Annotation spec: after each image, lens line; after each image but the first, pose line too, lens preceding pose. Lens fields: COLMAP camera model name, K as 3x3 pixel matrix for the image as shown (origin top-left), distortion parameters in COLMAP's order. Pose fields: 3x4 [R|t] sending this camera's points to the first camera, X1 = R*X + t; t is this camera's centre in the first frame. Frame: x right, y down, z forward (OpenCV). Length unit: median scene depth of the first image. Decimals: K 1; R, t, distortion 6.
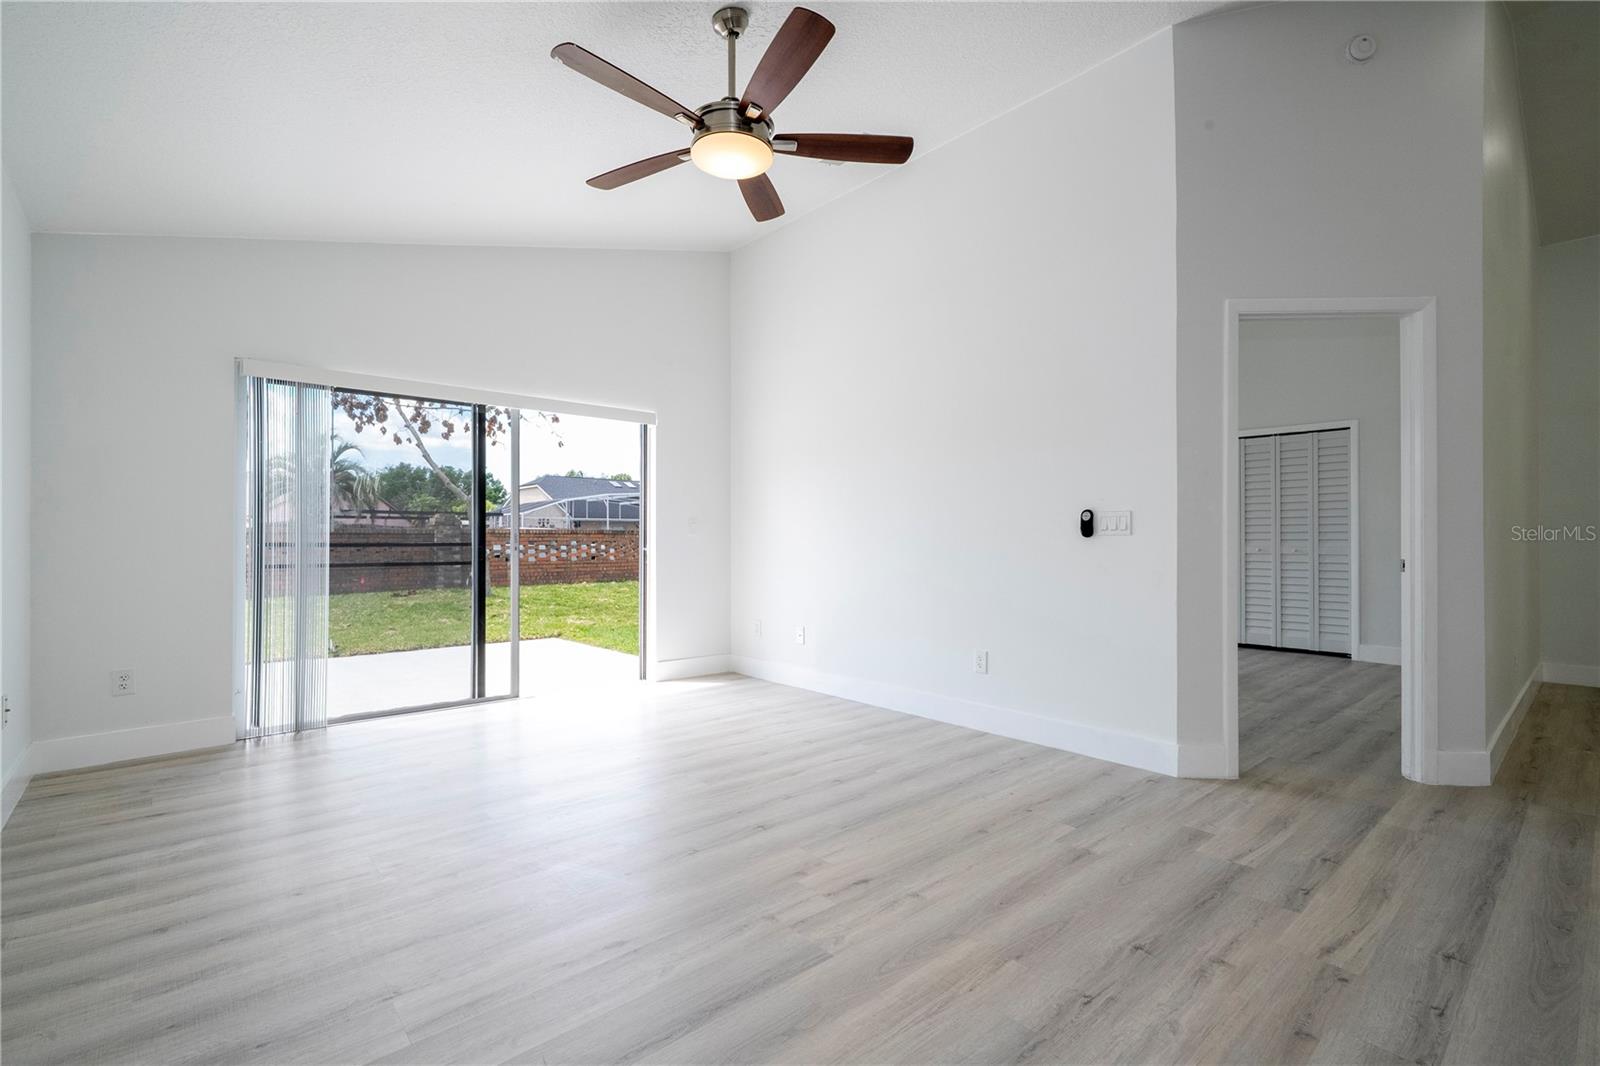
lens RADIAL K [[723.6, 0, 808.0], [0, 723.6, 533.6], [0, 0, 1]] dist [0.001195, 0.000767]
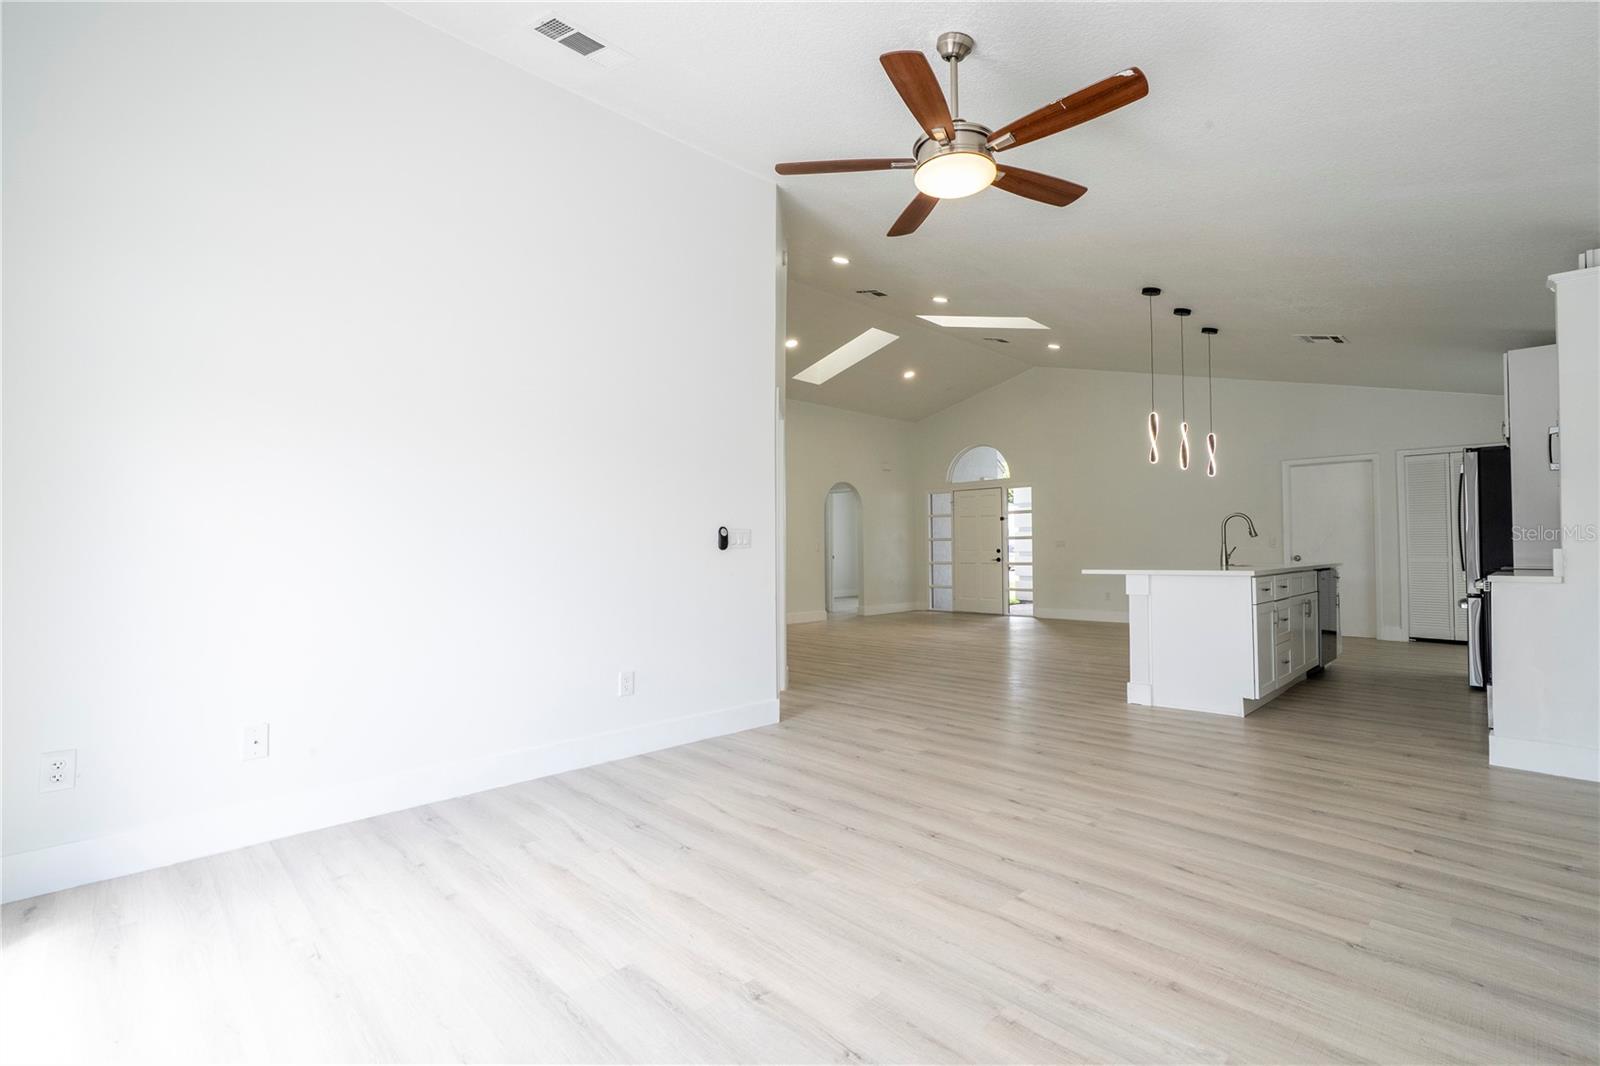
lens RADIAL K [[723.6, 0, 813.4], [0, 723.6, 533.8], [0, 0, 1]] dist [0.001195, 0.000767]
pose [[-0.065081, 0.024679, 0.997575, -0.959943], [-0.004882, 0.999674, -0.025049, 0.008209], [-0.997868, -0.006500, -0.064940, 1.104667]]
